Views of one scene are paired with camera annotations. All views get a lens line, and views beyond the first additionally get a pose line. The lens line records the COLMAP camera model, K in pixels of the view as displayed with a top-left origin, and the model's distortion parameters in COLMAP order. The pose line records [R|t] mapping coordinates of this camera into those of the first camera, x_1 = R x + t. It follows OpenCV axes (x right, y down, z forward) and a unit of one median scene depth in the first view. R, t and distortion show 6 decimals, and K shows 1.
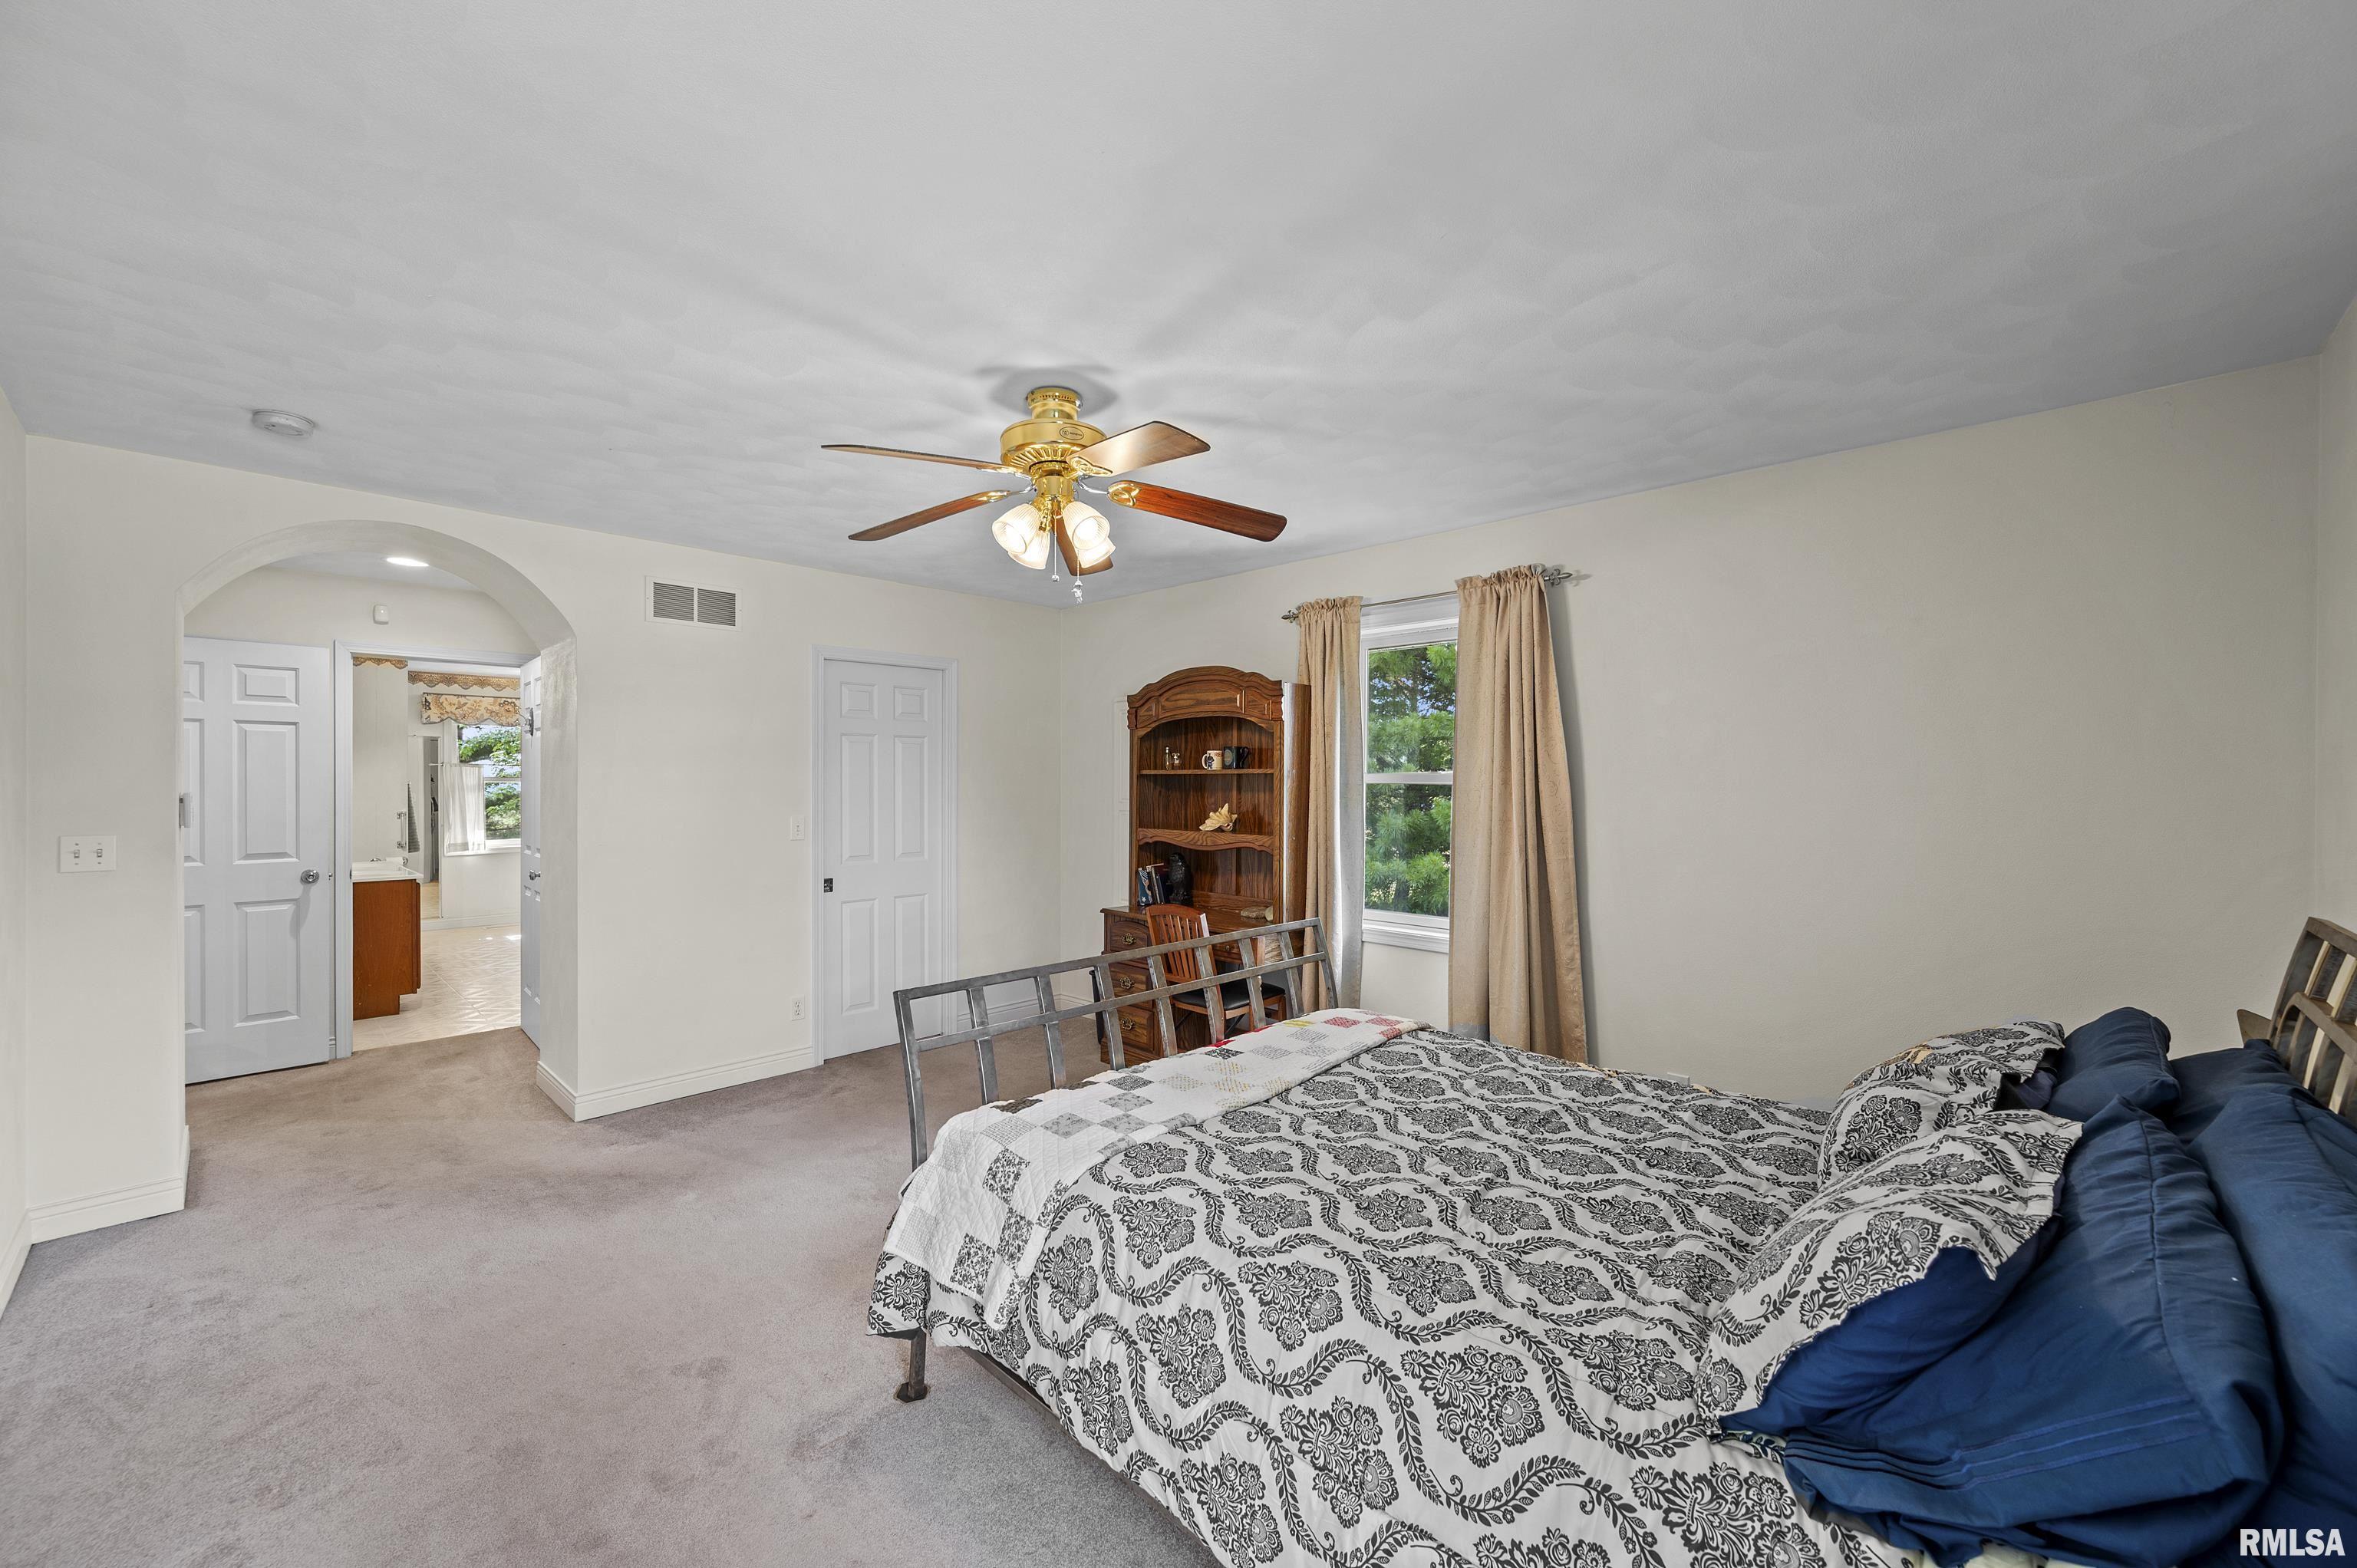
lens RADIAL K [[925.4, 0, 1183.1], [0, 925.4, 782.1], [0, 0, 1]] dist [0.001003, 0.000022]
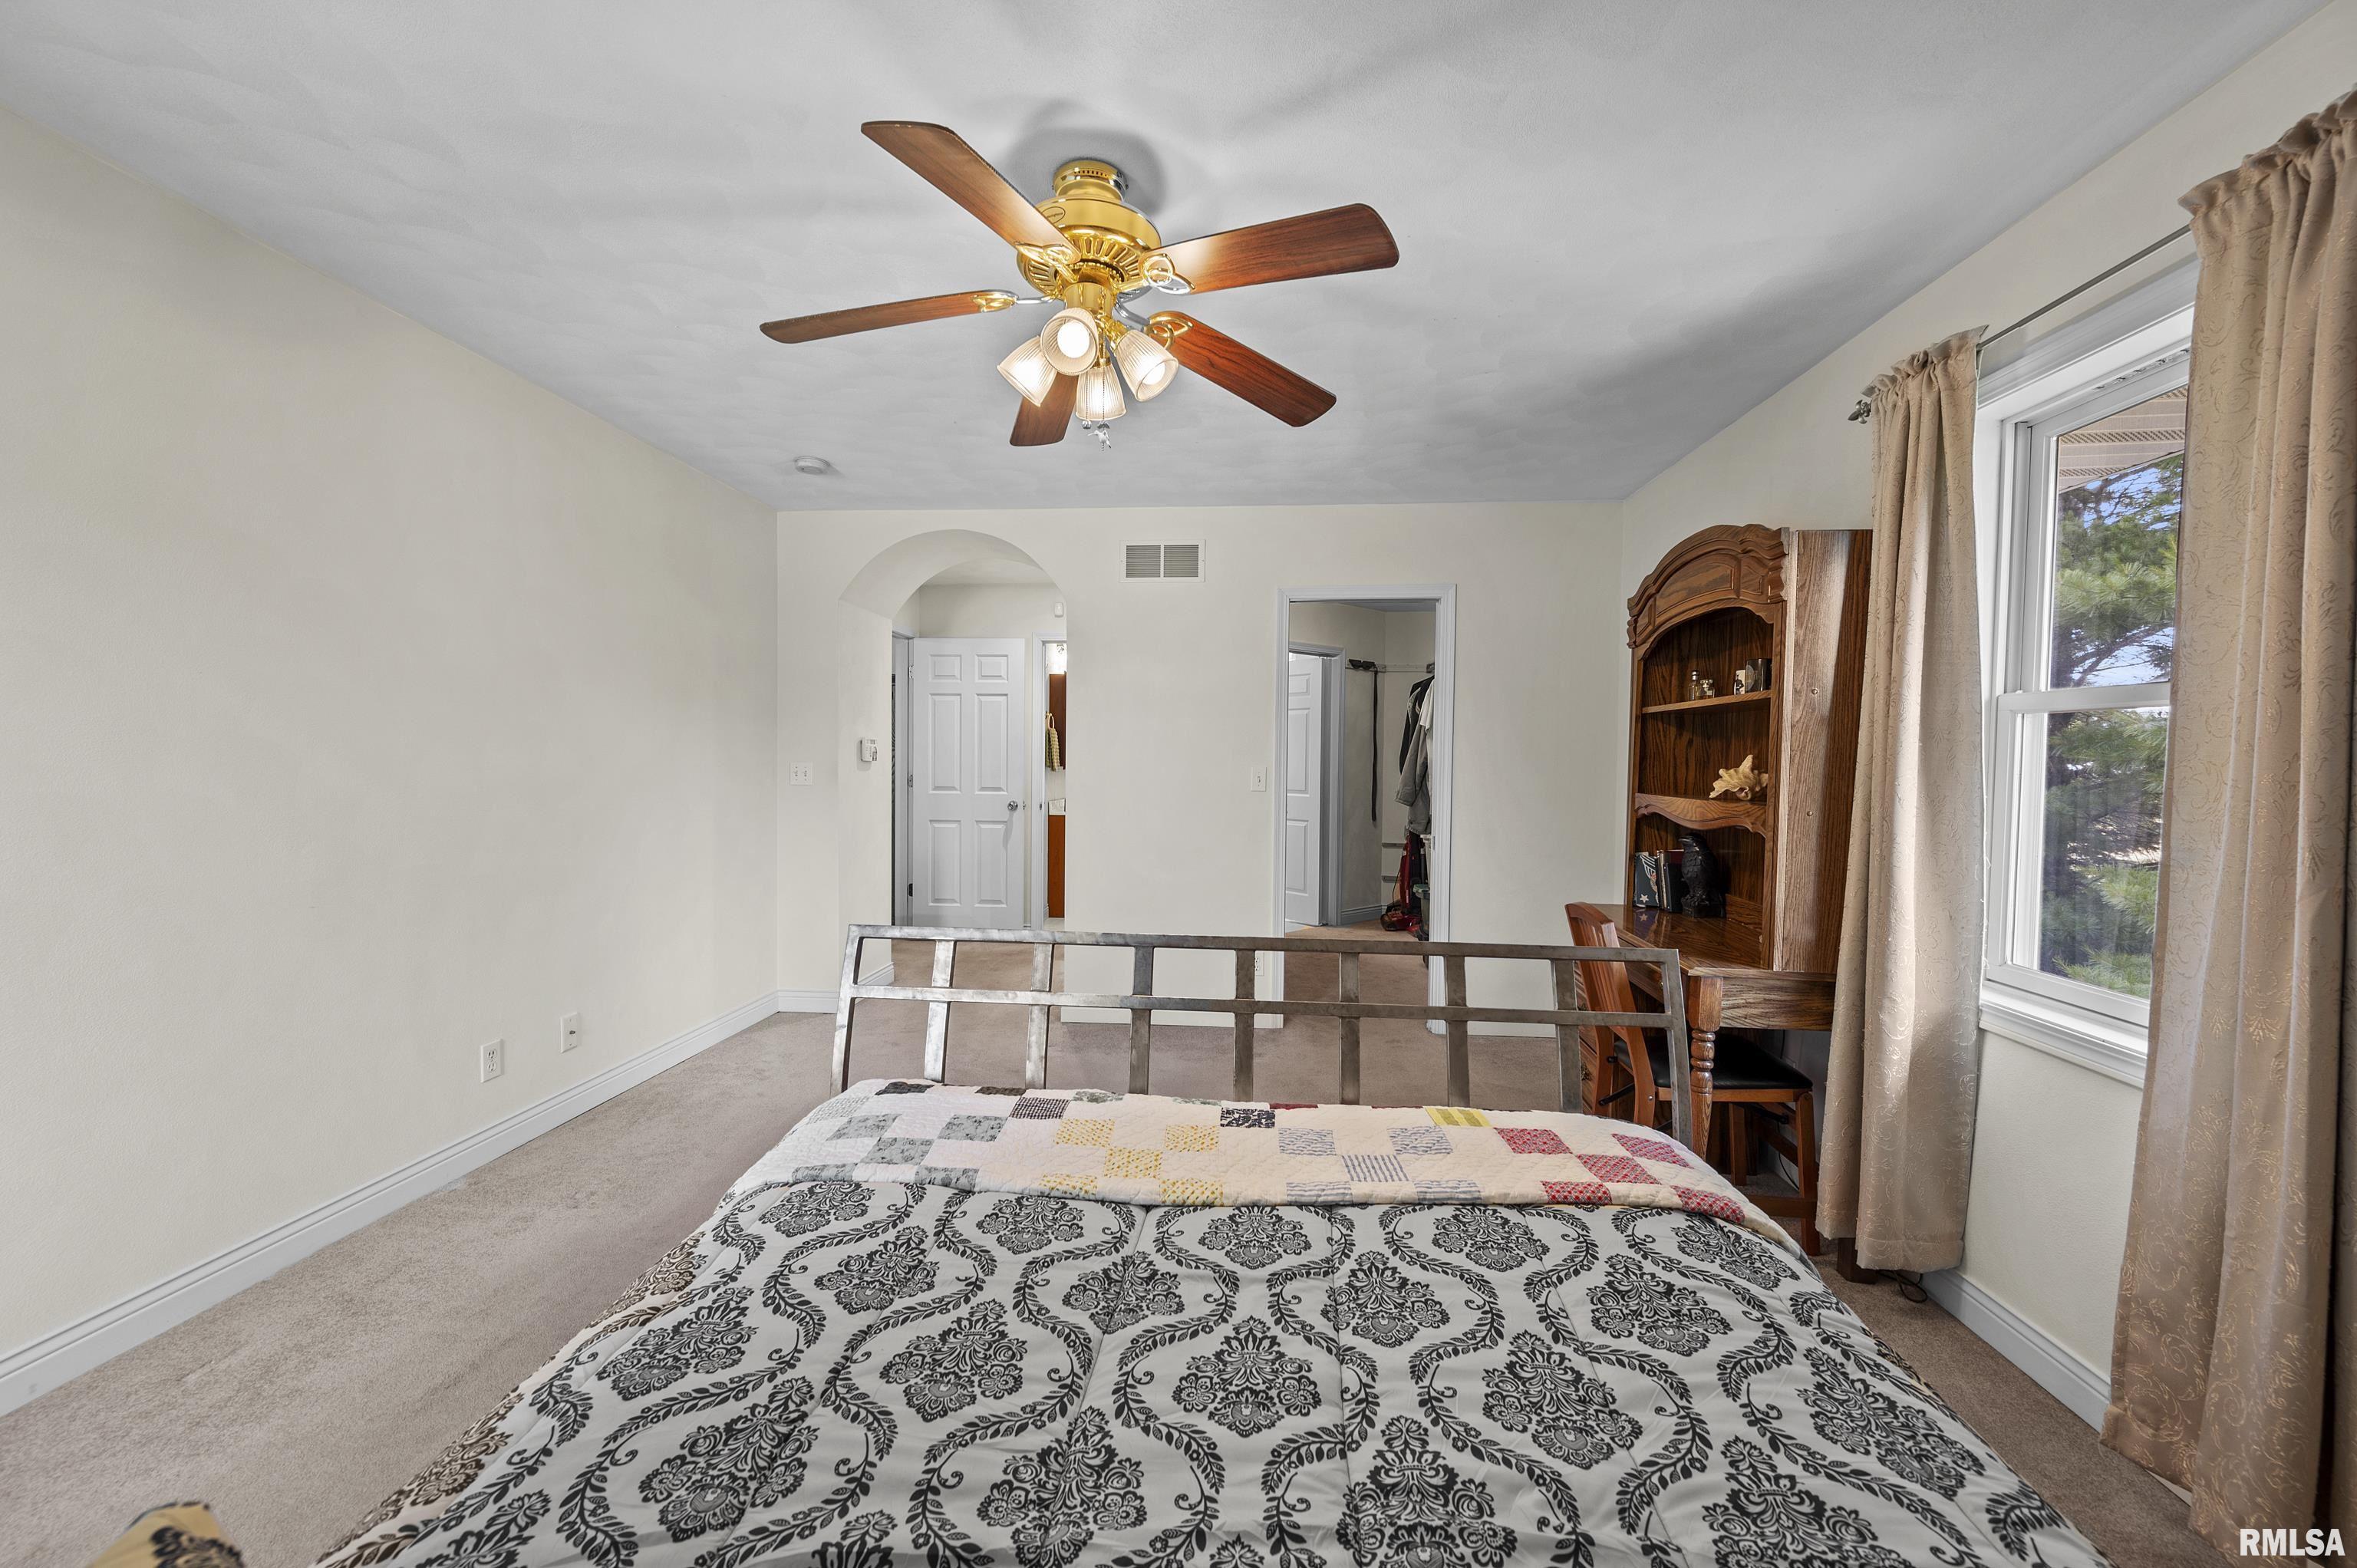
lens RADIAL K [[925.4, 0, 1176.9], [0, 925.4, 779.9], [0, 0, 1]] dist [0.001003, 0.000022]
pose [[0.628948, 0.024823, -0.777051, 0.341160], [-0.009697, 0.999663, 0.024086, 0.034396], [0.777387, -0.007614, 0.628977, 0.394405]]
